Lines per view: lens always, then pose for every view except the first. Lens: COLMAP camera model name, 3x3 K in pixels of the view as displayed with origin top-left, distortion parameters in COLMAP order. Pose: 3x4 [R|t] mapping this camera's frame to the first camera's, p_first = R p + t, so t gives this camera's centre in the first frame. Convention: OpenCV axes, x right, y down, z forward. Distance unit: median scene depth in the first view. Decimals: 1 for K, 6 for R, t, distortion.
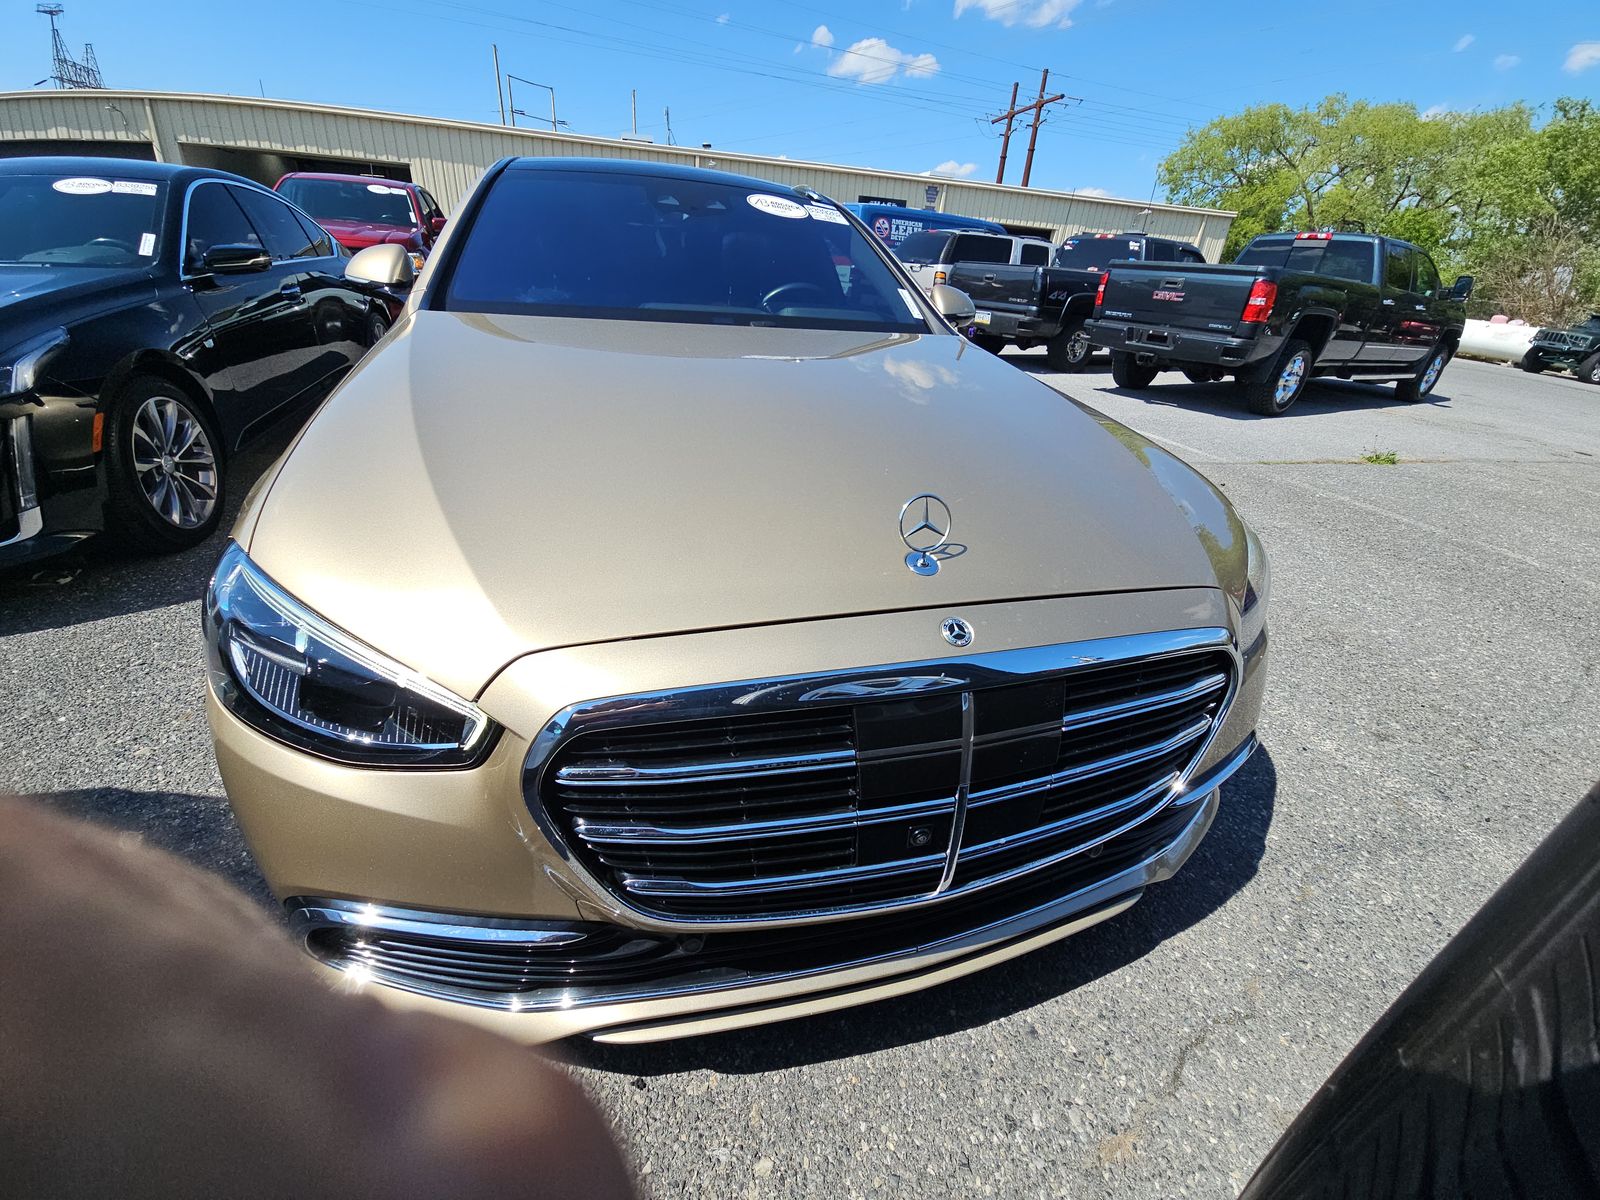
lens RADIAL K [[650.0, 0, 800.1], [0, 650.0, 603.2], [0, 0, 1]] dist [0.001869, -0.001248]
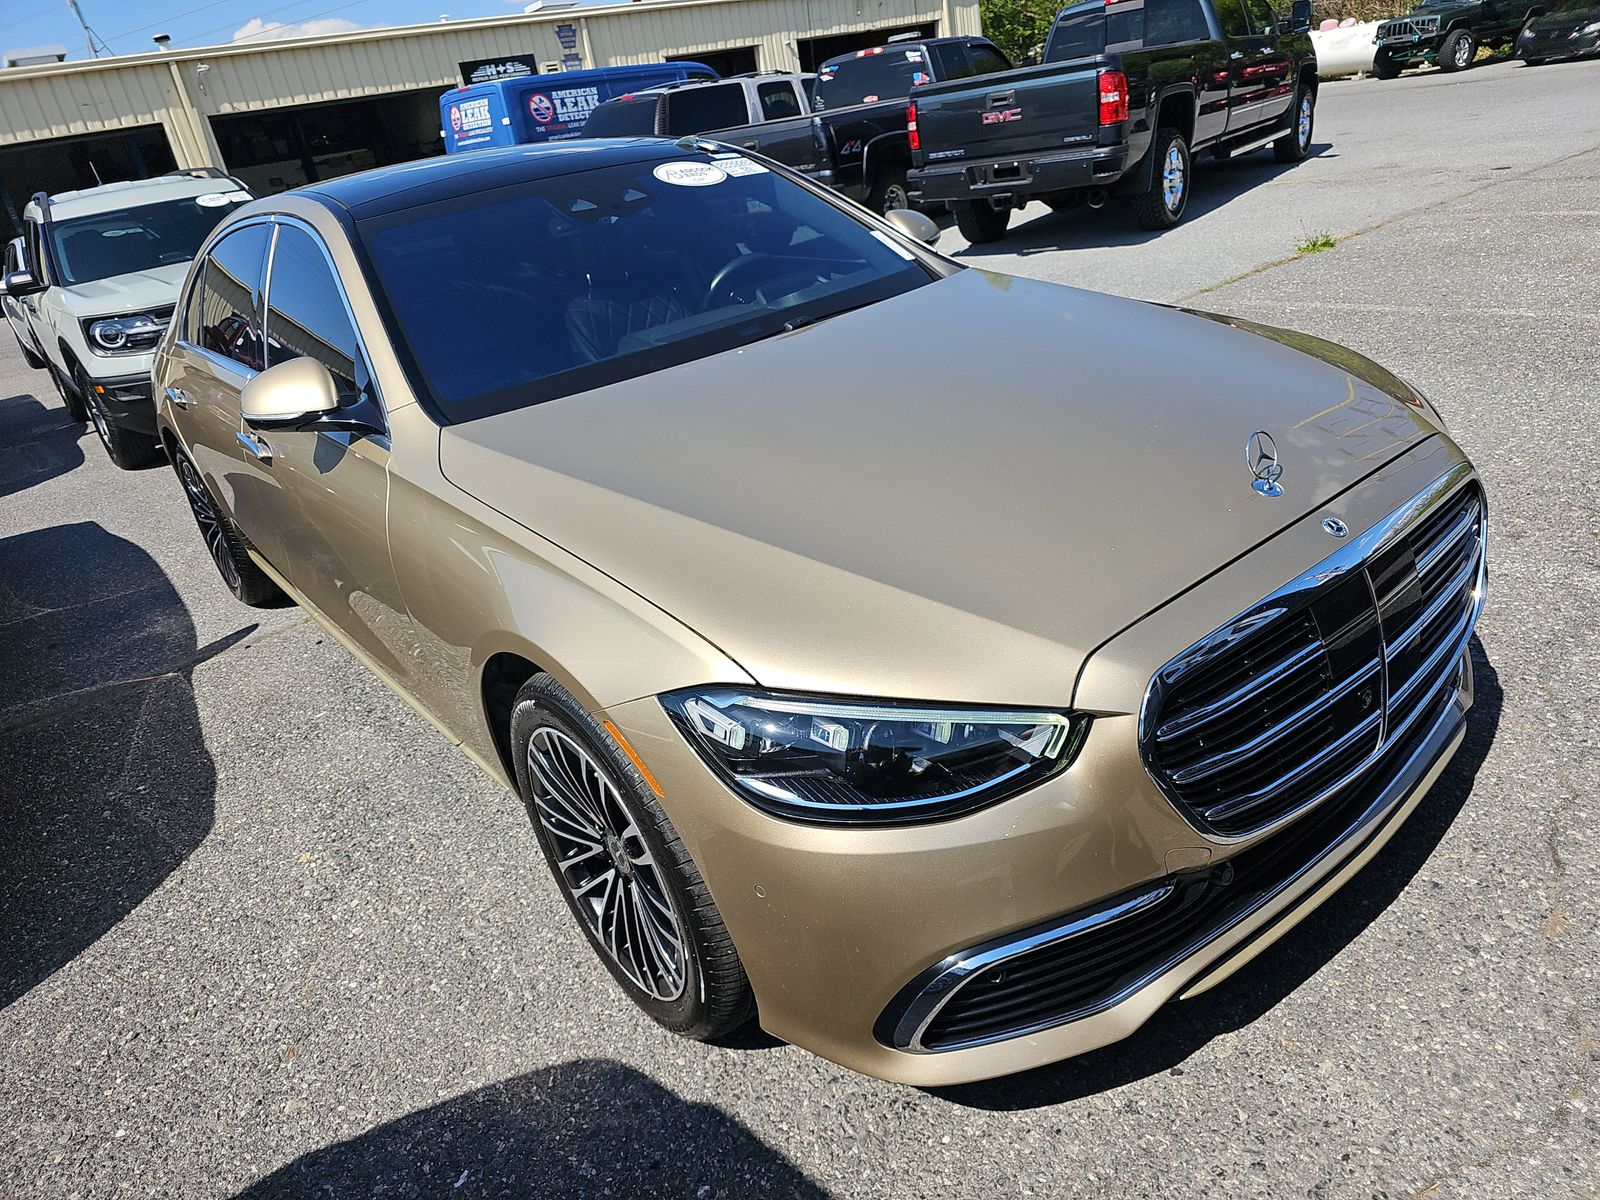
lens RADIAL K [[1068.3, 0, 797.0], [0, 1068.3, 595.9], [0, 0, 1]] dist [0.024065, -0.013828]
pose [[0.904651, -0.345905, 0.248909, -0.151508], [0.361509, 0.932186, -0.018447, -0.020285], [-0.225649, 0.106671, 0.968351, -0.088926]]
